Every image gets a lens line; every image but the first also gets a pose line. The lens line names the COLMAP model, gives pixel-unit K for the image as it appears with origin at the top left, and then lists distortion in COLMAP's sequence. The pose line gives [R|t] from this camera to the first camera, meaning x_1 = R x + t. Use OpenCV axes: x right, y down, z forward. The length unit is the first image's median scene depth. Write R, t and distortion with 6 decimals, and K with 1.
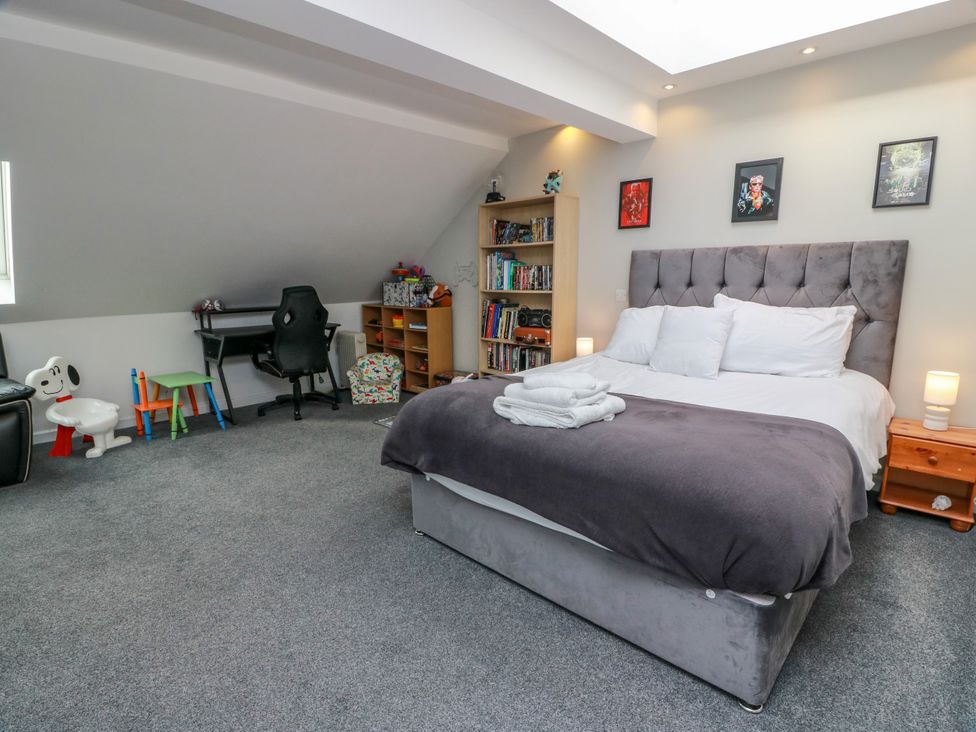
lens RADIAL K [[510.9, 0, 490.4], [0, 510.9, 367.4], [0, 0, 1]] dist [-0.007064, -0.008110]
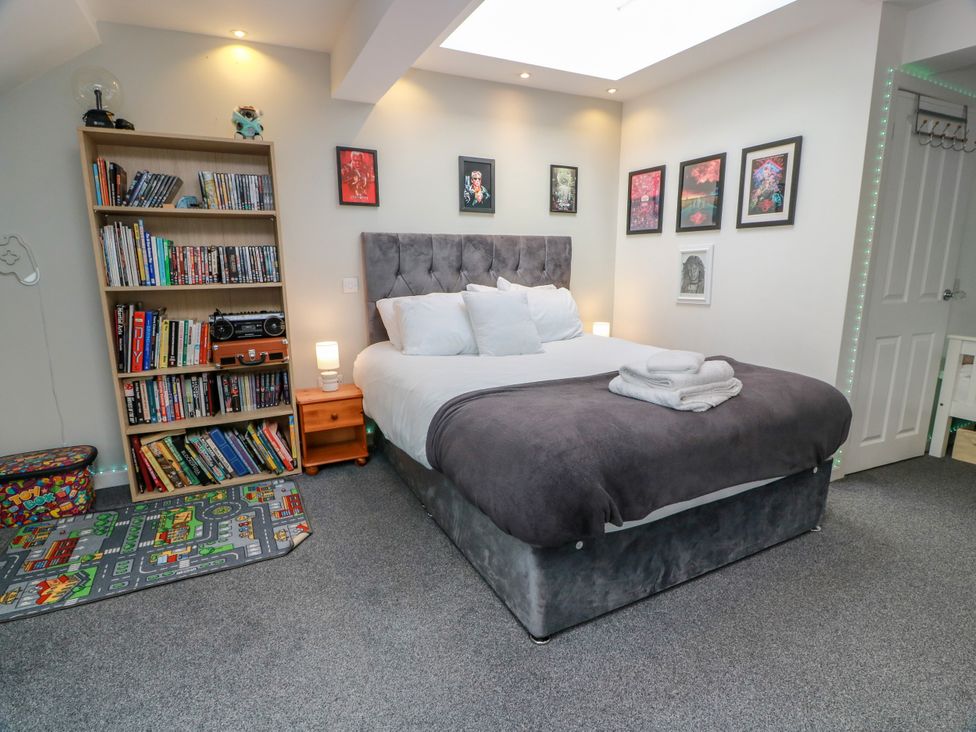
lens RADIAL K [[510.9, 0, 487.4], [0, 510.9, 363.9], [0, 0, 1]] dist [-0.007064, -0.008110]
pose [[0.340530, -0.164038, 0.925814, -0.464532], [0.177500, 0.978174, 0.108027, -0.069005], [-0.923327, 0.127545, 0.362214, 0.521998]]
